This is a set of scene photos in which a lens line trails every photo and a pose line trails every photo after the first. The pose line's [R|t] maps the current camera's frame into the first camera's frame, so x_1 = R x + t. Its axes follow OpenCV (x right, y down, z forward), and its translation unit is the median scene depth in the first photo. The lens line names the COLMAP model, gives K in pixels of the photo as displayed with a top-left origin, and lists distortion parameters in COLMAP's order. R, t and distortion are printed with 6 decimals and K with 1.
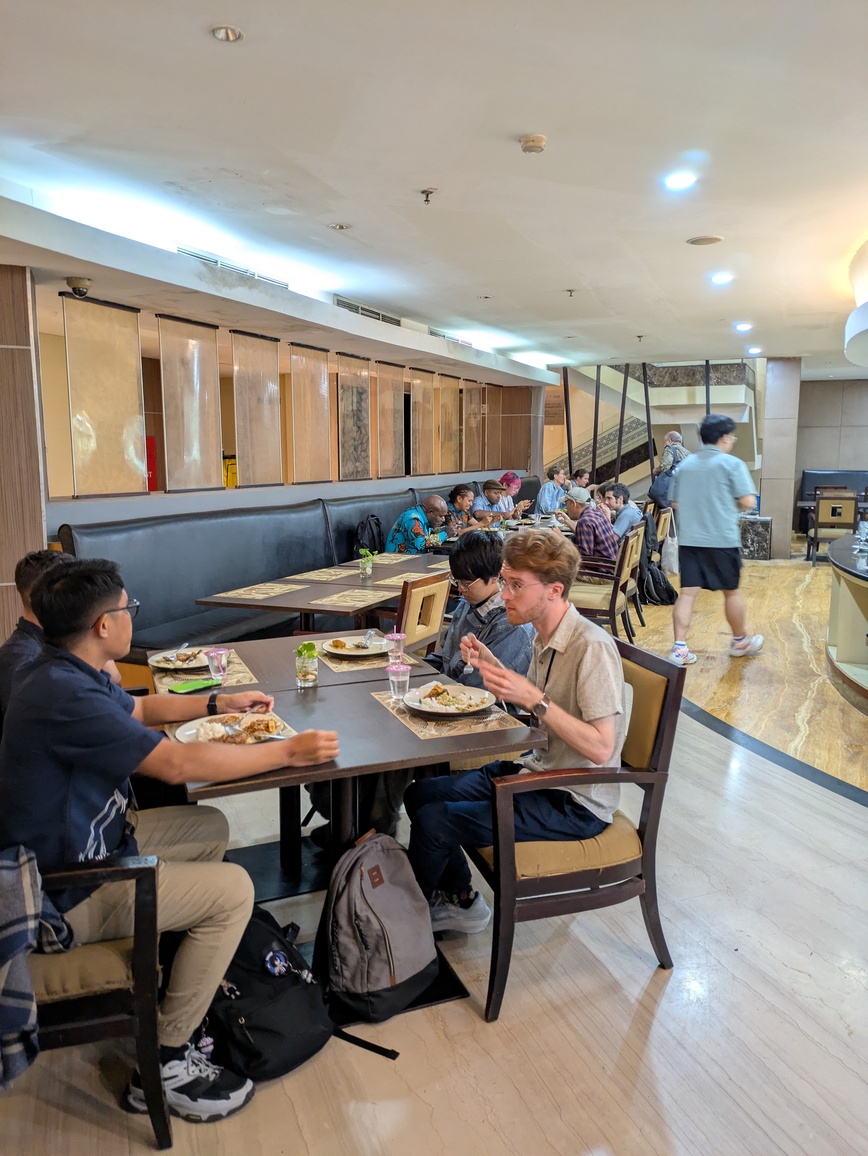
lens RADIAL K [[854.1, 0, 434.0], [0, 854.1, 578.0], [0, 0, 1]] dist [0.030242, -0.003380]
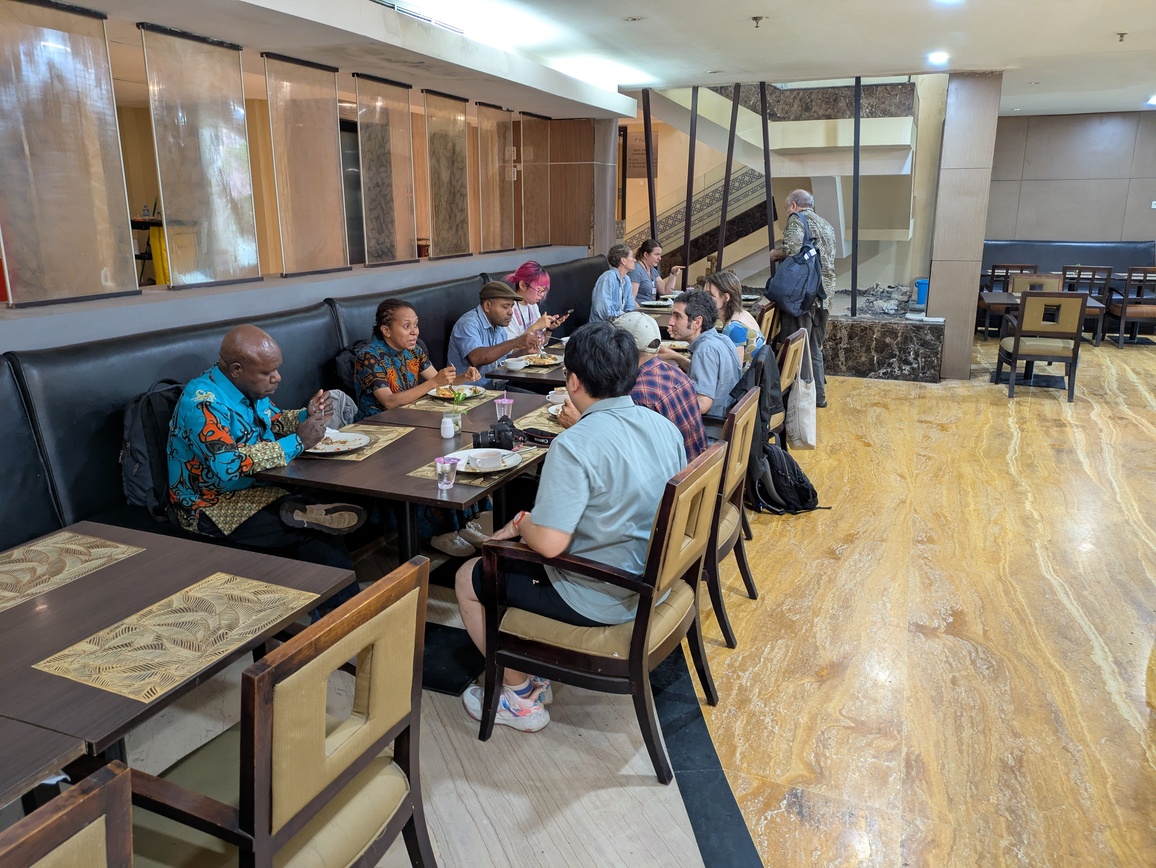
lens RADIAL K [[854.1, 0, 574.5], [0, 854.1, 416.1], [0, 0, 1]] dist [0.030242, -0.003380]
pose [[0.999518, -0.005443, 0.030552, 0.078223], [0.002494, 0.995403, 0.095747, -0.058216], [-0.030933, -0.095625, 0.994937, 0.319616]]
